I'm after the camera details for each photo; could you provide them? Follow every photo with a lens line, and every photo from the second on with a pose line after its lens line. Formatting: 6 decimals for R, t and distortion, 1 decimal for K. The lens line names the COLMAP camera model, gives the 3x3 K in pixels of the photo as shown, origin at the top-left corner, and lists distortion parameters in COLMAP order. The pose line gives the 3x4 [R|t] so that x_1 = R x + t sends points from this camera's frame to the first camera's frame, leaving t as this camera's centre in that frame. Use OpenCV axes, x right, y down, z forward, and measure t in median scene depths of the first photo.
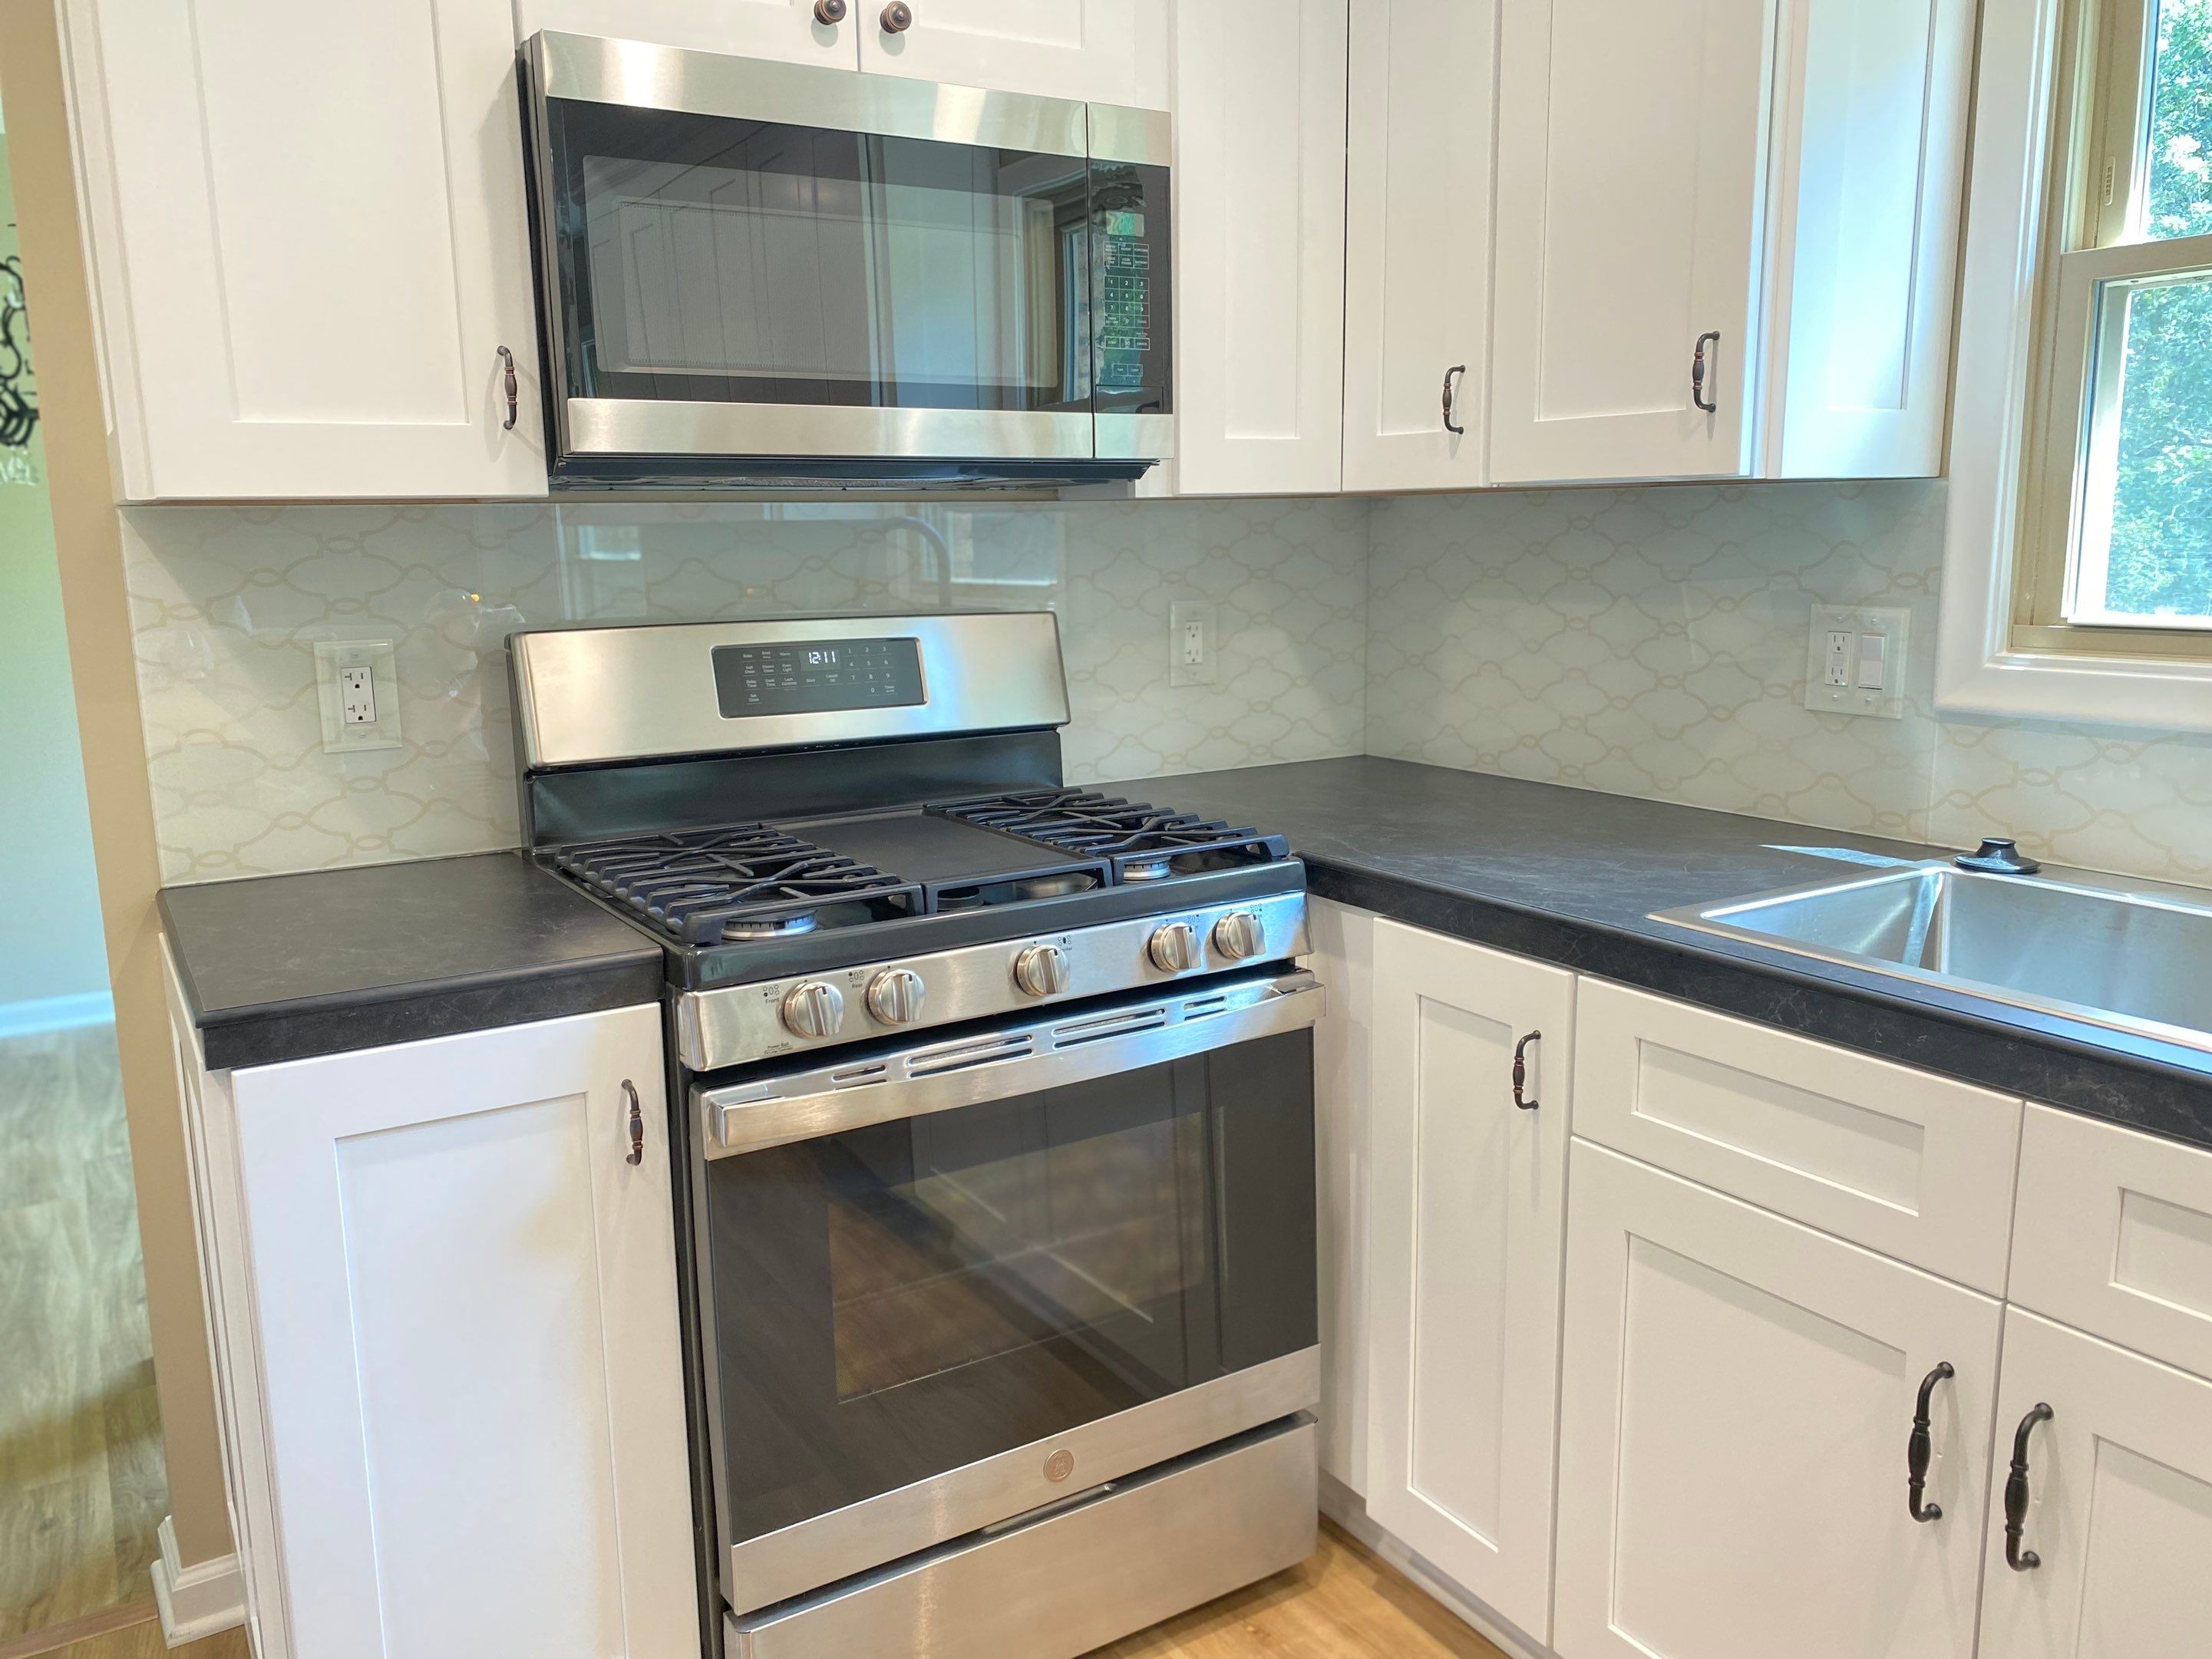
lens RADIAL K [[1690.2, 0, 1097.1], [0, 1690.2, 826.6], [0, 0, 1]] dist [0.048594, -0.056269]
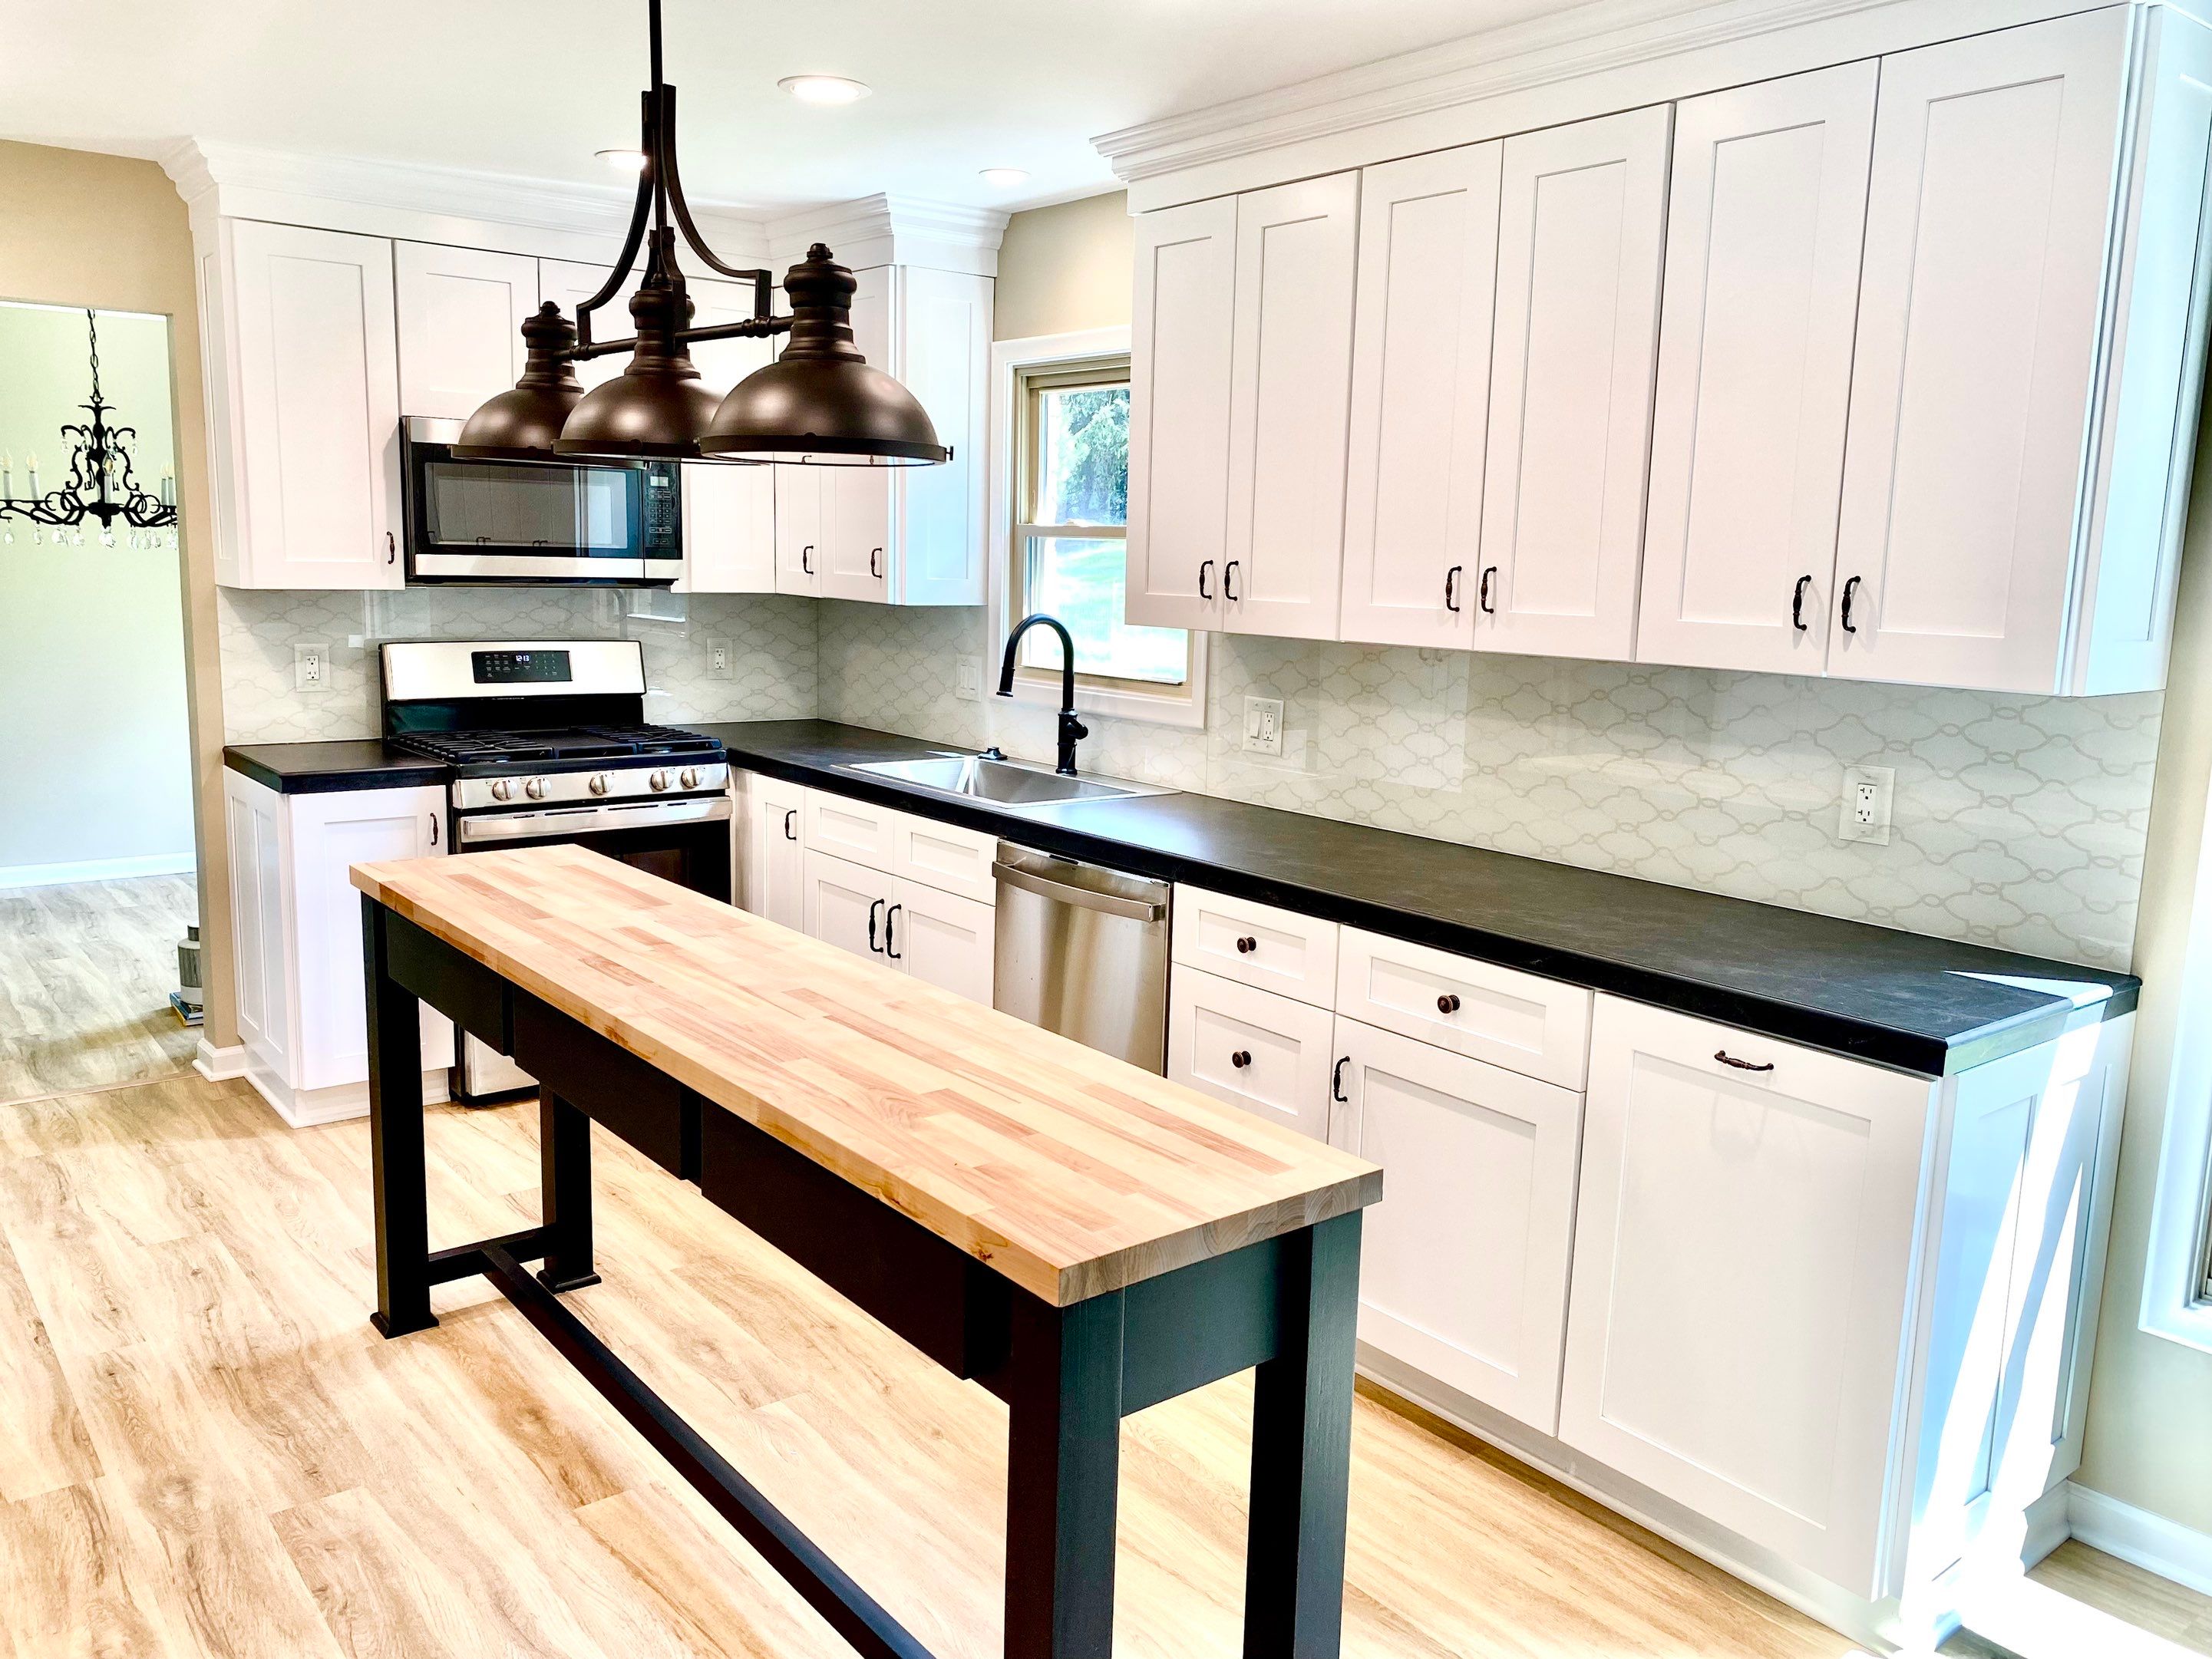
lens RADIAL K [[1690.2, 0, 1104.4], [0, 1690.2, 823.7], [0, 0, 1]] dist [0.048594, -0.056269]
pose [[0.991482, 0.024969, 0.127828, 0.360785], [-0.023190, 0.999613, -0.015392, 0.153572], [-0.128163, 0.012297, 0.991677, -1.504139]]
